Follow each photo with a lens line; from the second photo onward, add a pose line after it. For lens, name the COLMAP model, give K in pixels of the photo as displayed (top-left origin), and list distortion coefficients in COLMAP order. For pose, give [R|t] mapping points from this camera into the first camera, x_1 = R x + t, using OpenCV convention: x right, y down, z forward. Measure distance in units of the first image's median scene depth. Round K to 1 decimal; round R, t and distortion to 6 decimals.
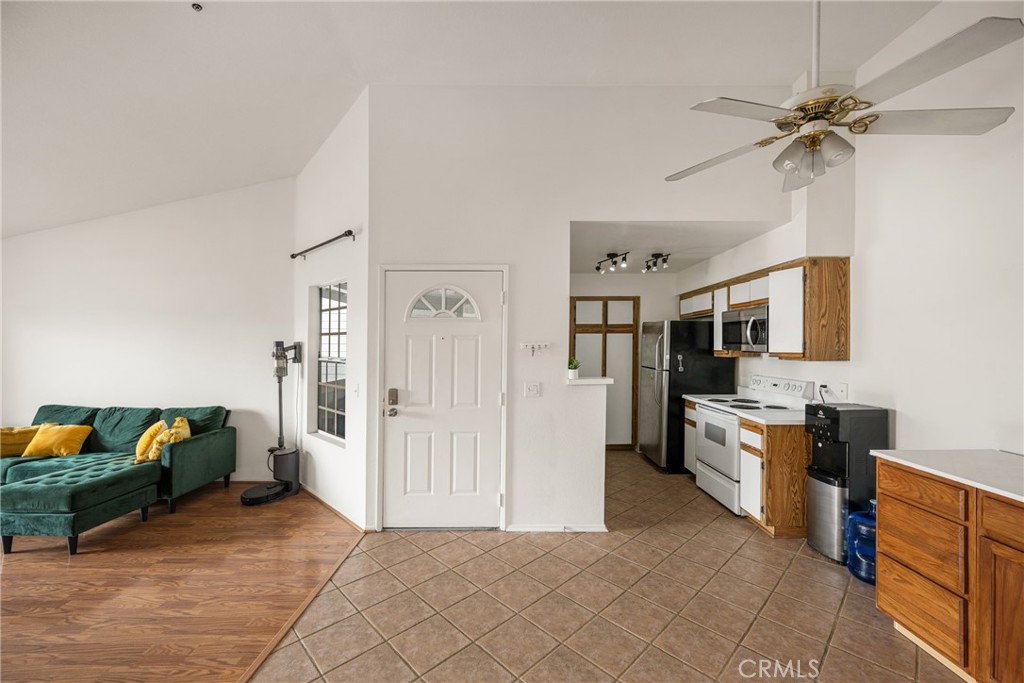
lens RADIAL K [[404.7, 0, 501.9], [0, 404.7, 343.5], [0, 0, 1]] dist [0.001765, 0.000202]
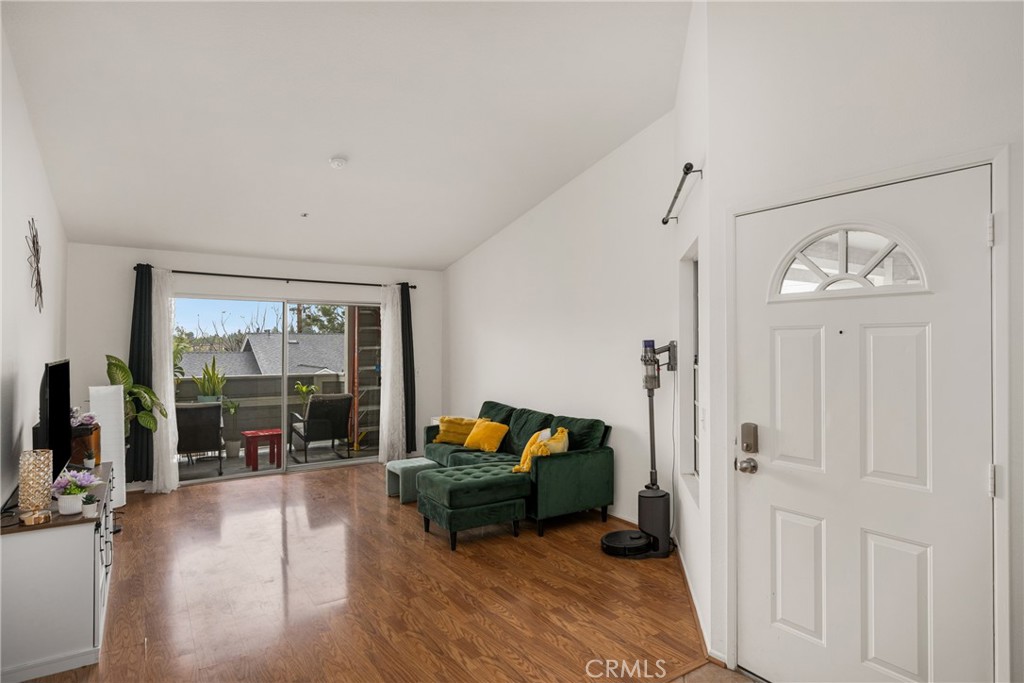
lens RADIAL K [[552.8, 0, 521.8], [0, 552.8, 336.0], [0, 0, 1]] dist [0.001172, -0.001889]
pose [[0.586600, -0.013025, -0.809772, 0.137656], [0.002927, 0.999898, -0.013962, -0.000013], [0.809872, 0.005820, 0.586578, 0.241933]]
